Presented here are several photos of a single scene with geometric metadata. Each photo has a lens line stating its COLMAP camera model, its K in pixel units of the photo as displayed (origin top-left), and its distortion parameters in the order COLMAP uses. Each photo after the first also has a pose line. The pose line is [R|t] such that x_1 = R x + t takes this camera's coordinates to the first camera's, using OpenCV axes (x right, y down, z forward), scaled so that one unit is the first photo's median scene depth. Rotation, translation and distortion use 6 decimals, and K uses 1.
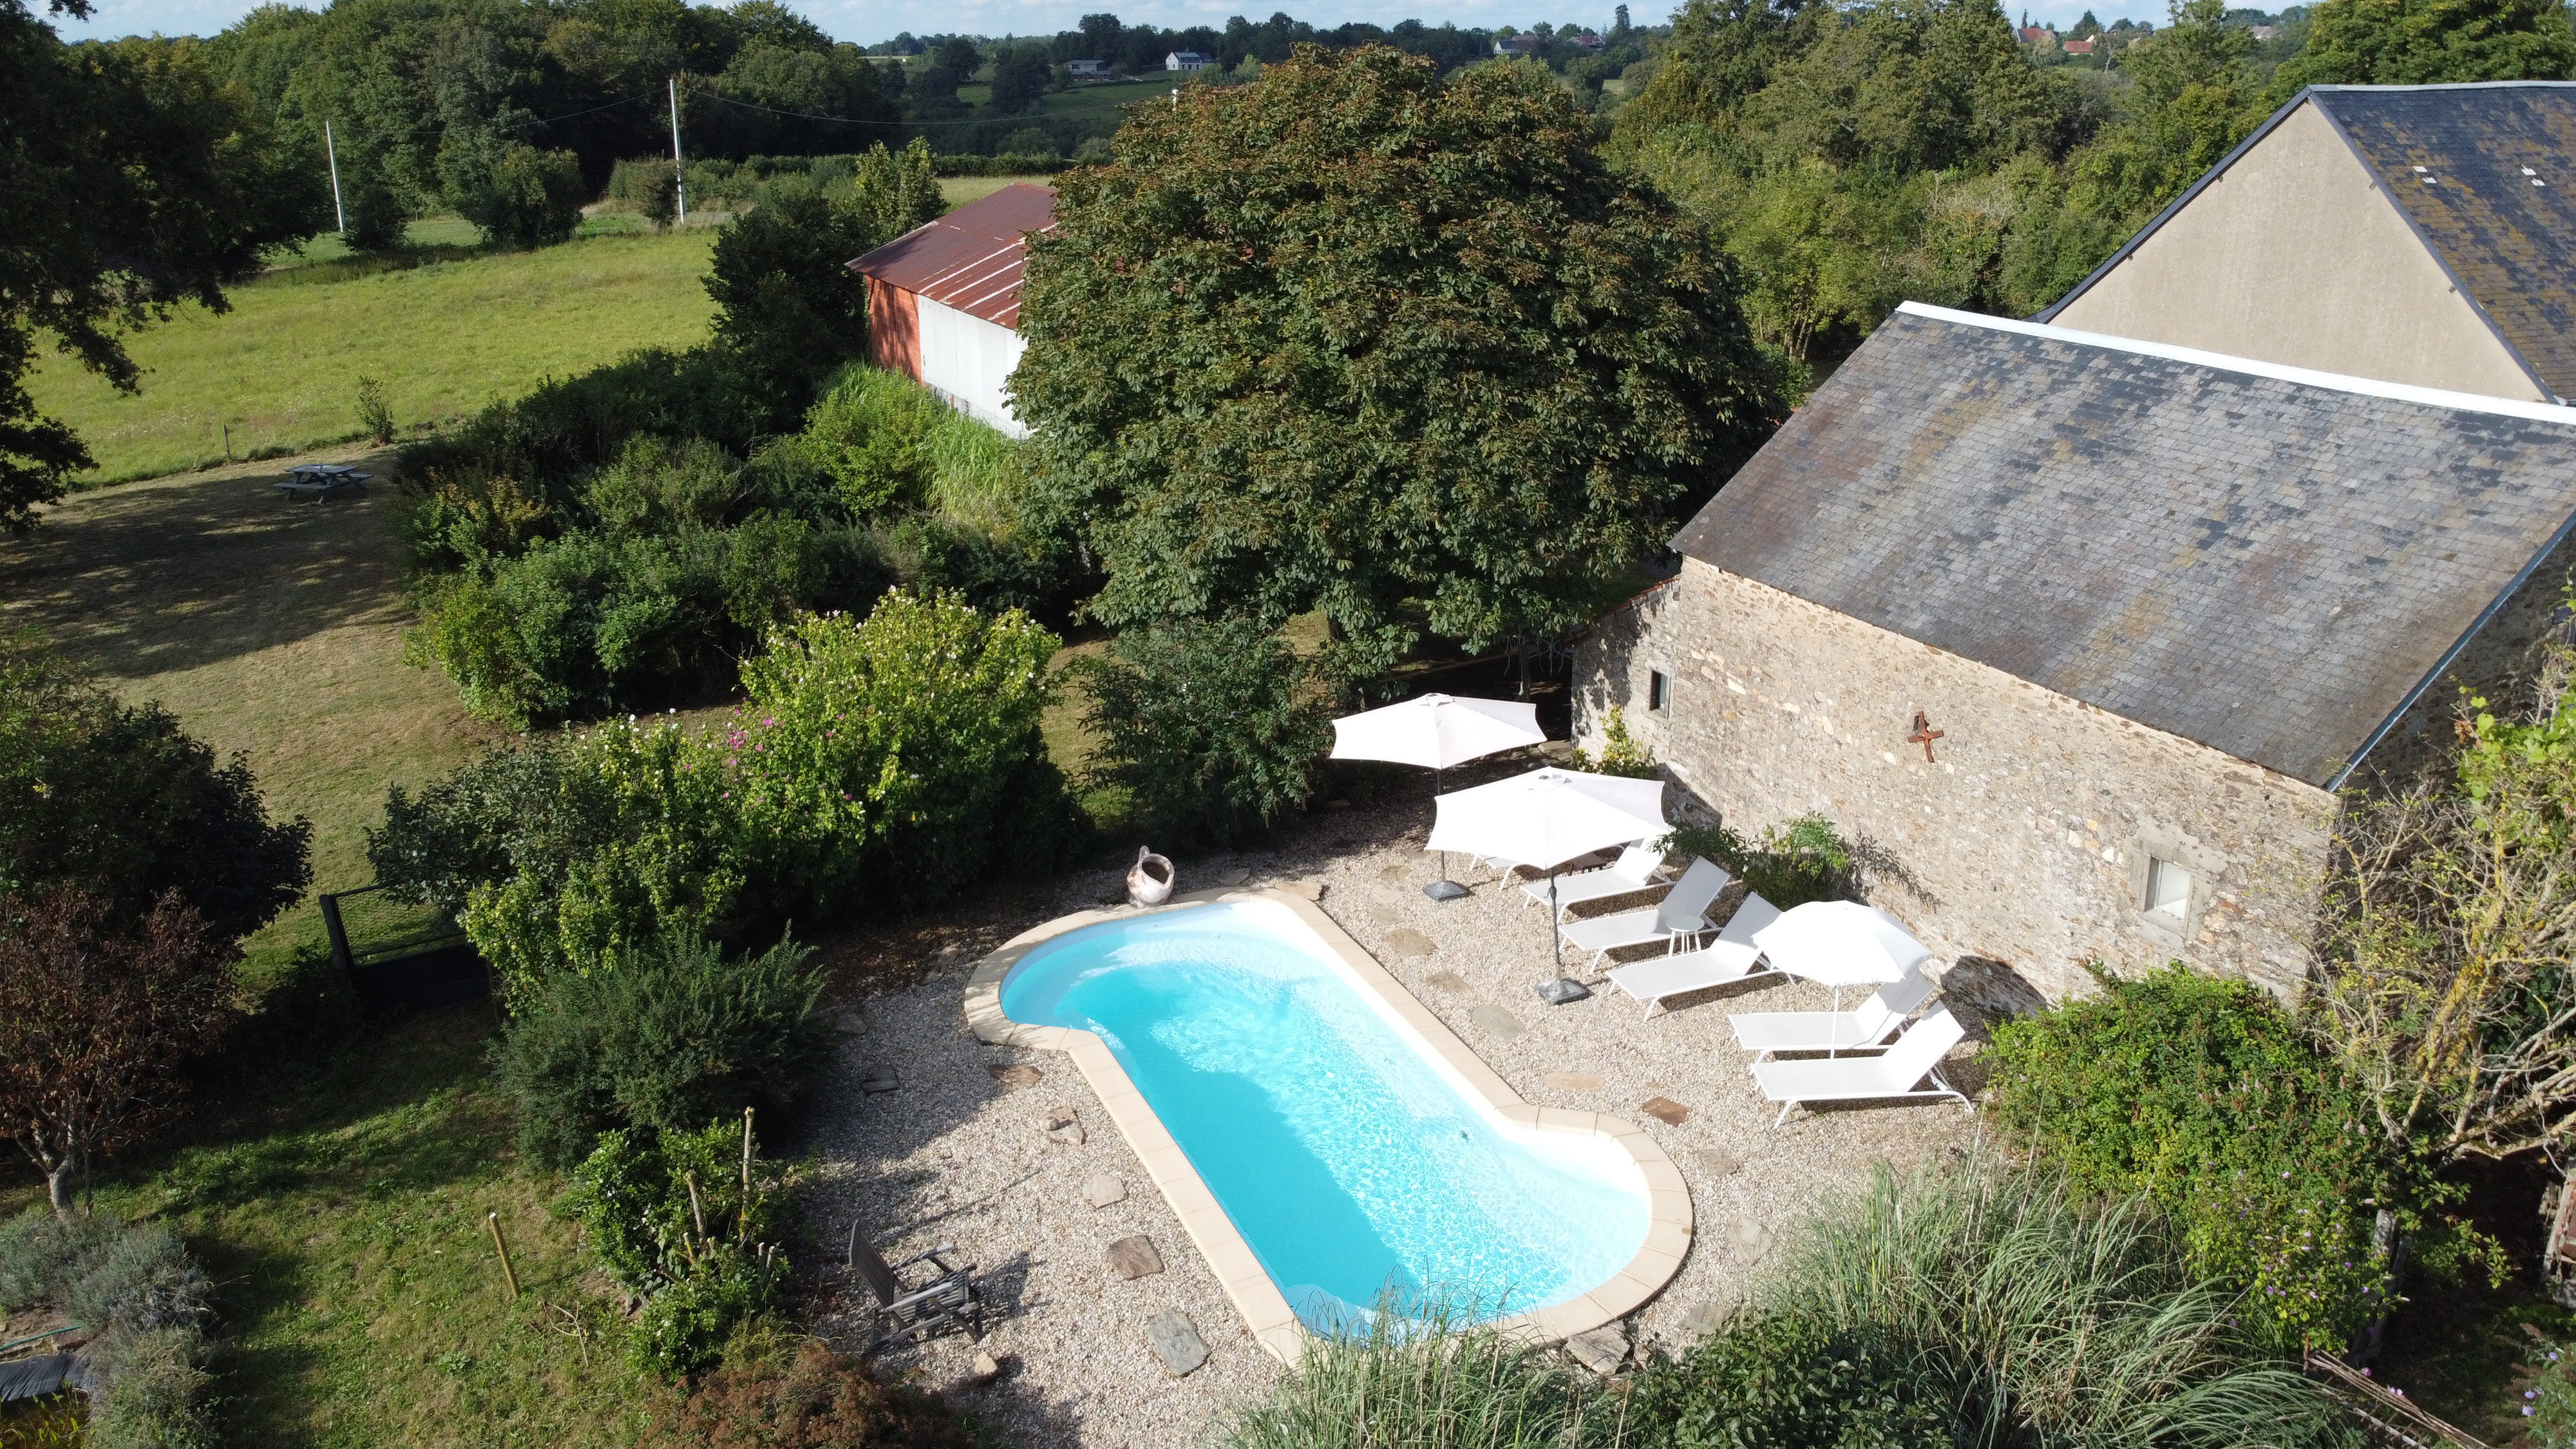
lens RADIAL K [[1962.4, 0, 1288.0], [0, 1962.4, 724.5], [0, 0, 1]] dist [-0.012509, -0.000434]
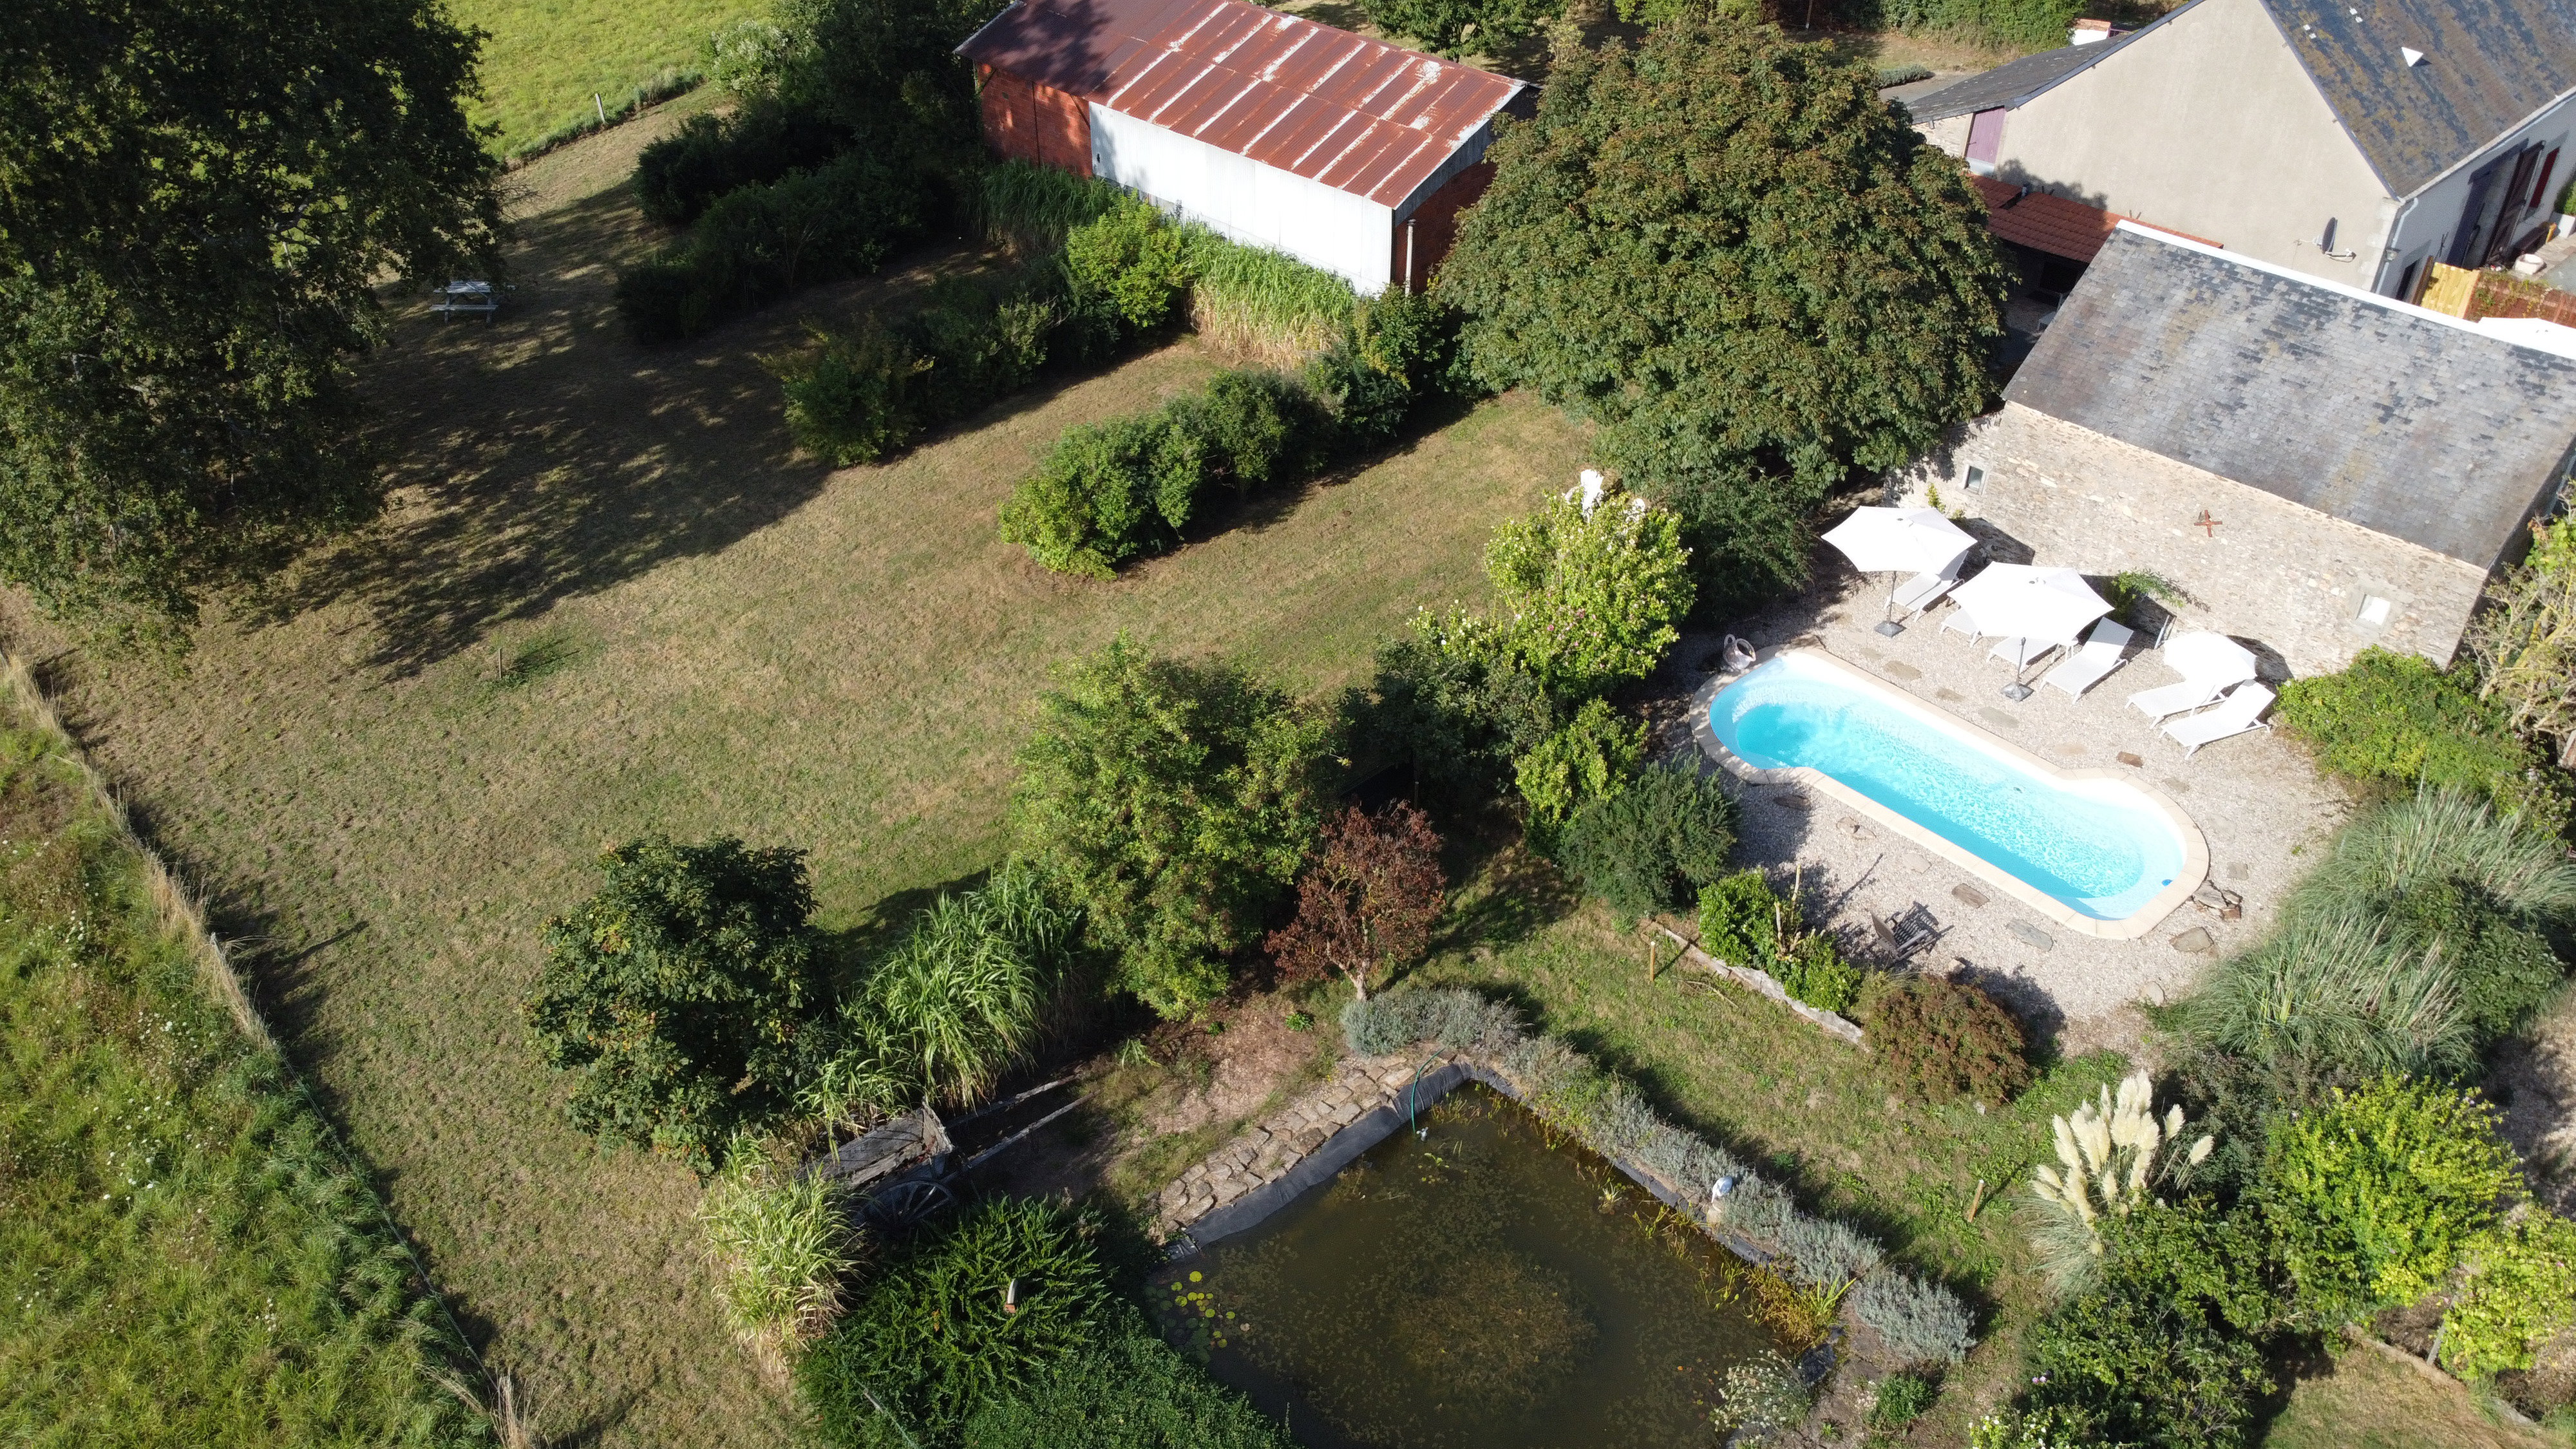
lens RADIAL K [[1962.4, 0, 1288.0], [0, 1962.4, 724.5], [0, 0, 1]] dist [-0.012509, -0.000434]
pose [[0.951114, -0.175899, 0.253854, -0.964502], [0.099646, 0.952779, 0.286850, -0.417923], [-0.292324, -0.247532, 0.923729, -0.447535]]
